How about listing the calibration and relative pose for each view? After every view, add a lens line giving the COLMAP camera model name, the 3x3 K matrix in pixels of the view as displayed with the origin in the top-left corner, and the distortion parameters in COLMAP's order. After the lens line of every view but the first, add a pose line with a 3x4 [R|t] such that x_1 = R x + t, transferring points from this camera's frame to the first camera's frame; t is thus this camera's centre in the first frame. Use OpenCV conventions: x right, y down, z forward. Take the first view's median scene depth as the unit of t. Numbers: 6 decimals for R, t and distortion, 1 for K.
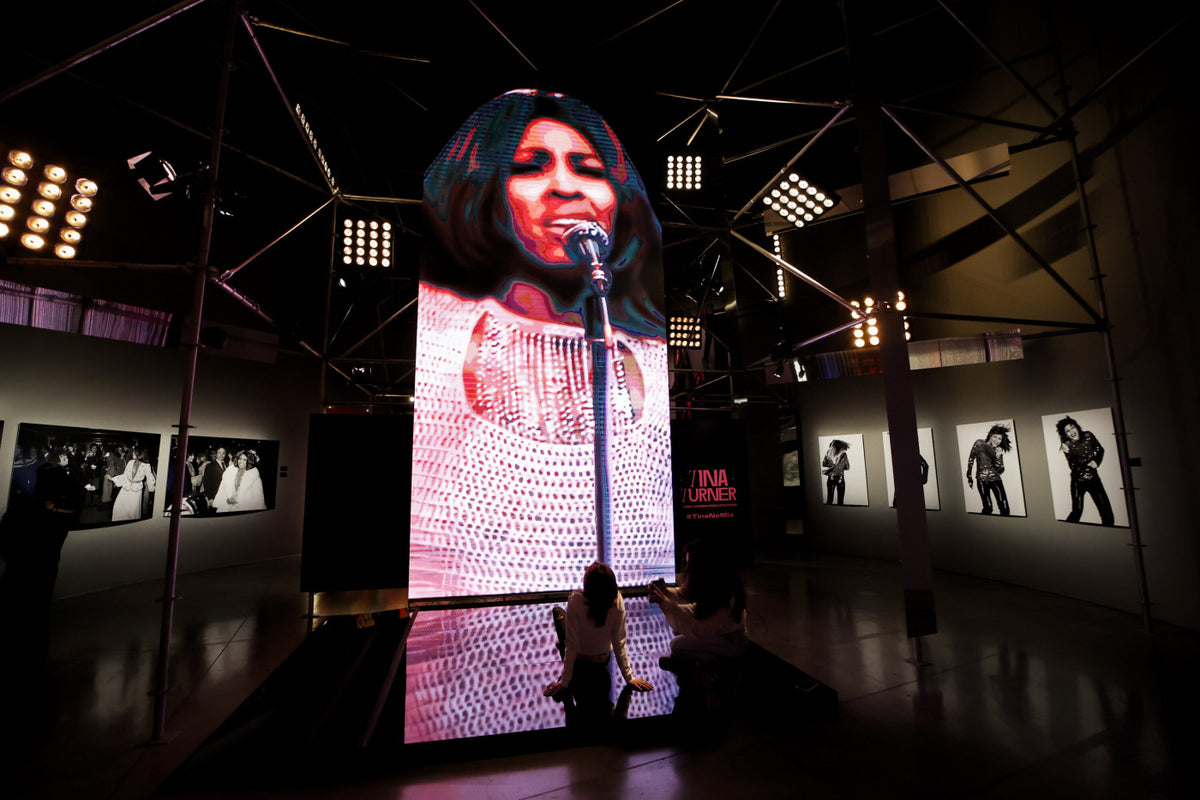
lens RADIAL K [[498.4, 0, 591.3], [0, 498.4, 408.6], [0, 0, 1]] dist [-0.002304, -0.000400]
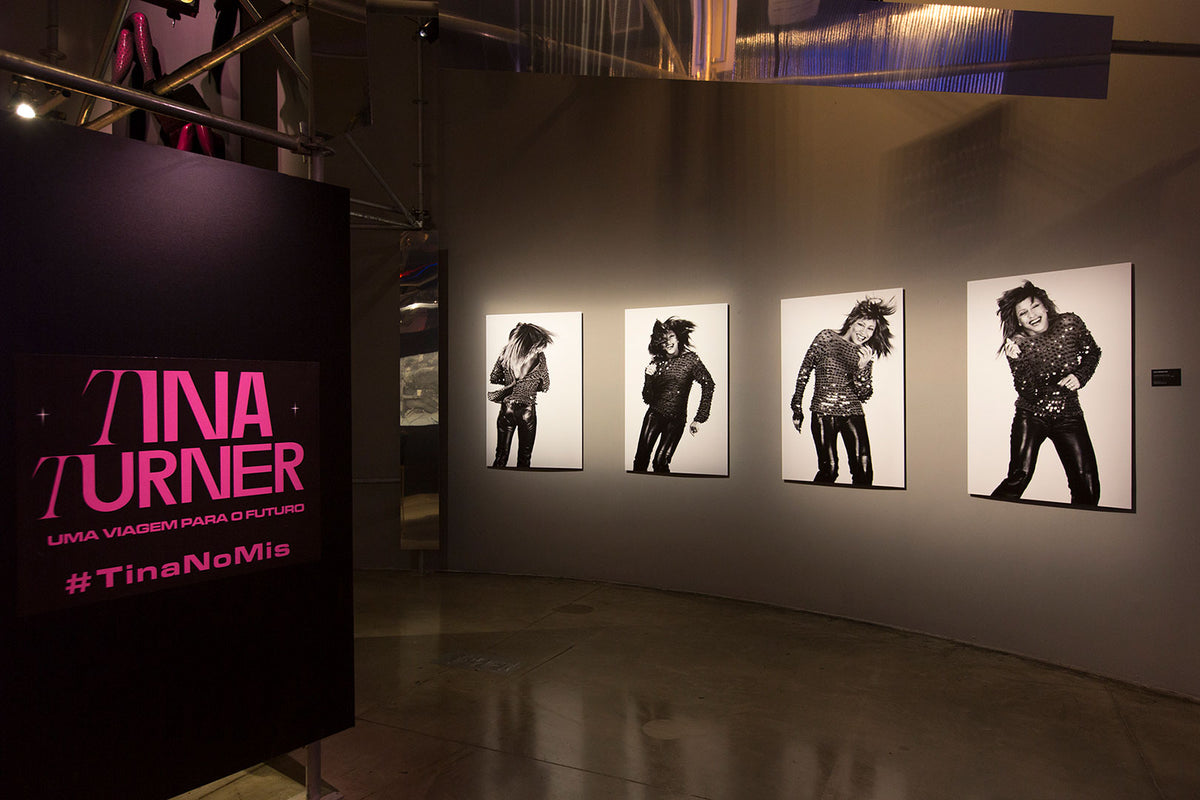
lens RADIAL K [[765.8, 0, 598.8], [0, 765.8, 401.8], [0, 0, 1]] dist [-0.005975, -0.001448]
pose [[0.768742, 0.010276, 0.639477, 0.152374], [-0.091137, 0.991427, 0.093628, 0.085600], [-0.633033, -0.130256, 0.763088, 0.598084]]
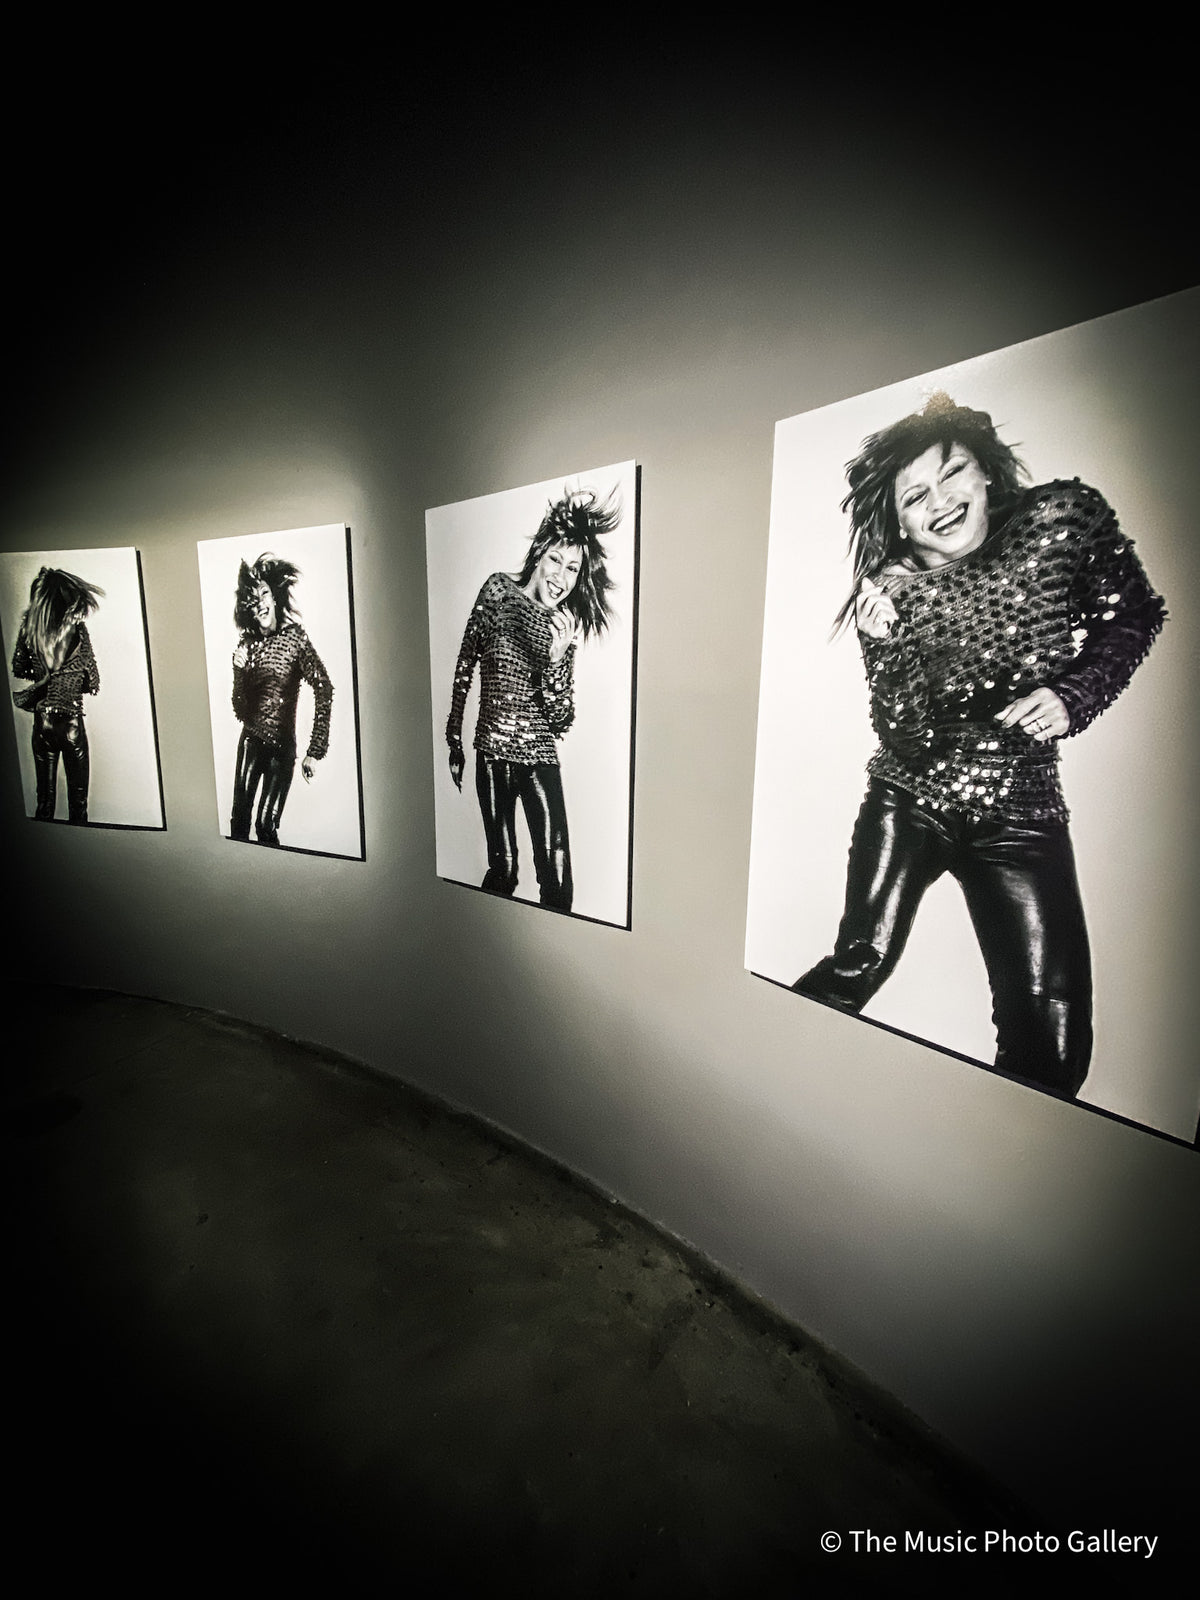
lens RADIAL K [[633.5, 0, 604.1], [0, 633.5, 798.4], [0, 0, 1]] dist [-0.004699, -0.001850]
pose [[0.726270, -0.084707, 0.682171, 0.645036], [-0.117796, 0.962363, 0.244911, 0.087223], [-0.677242, -0.258228, 0.688957, 0.787282]]
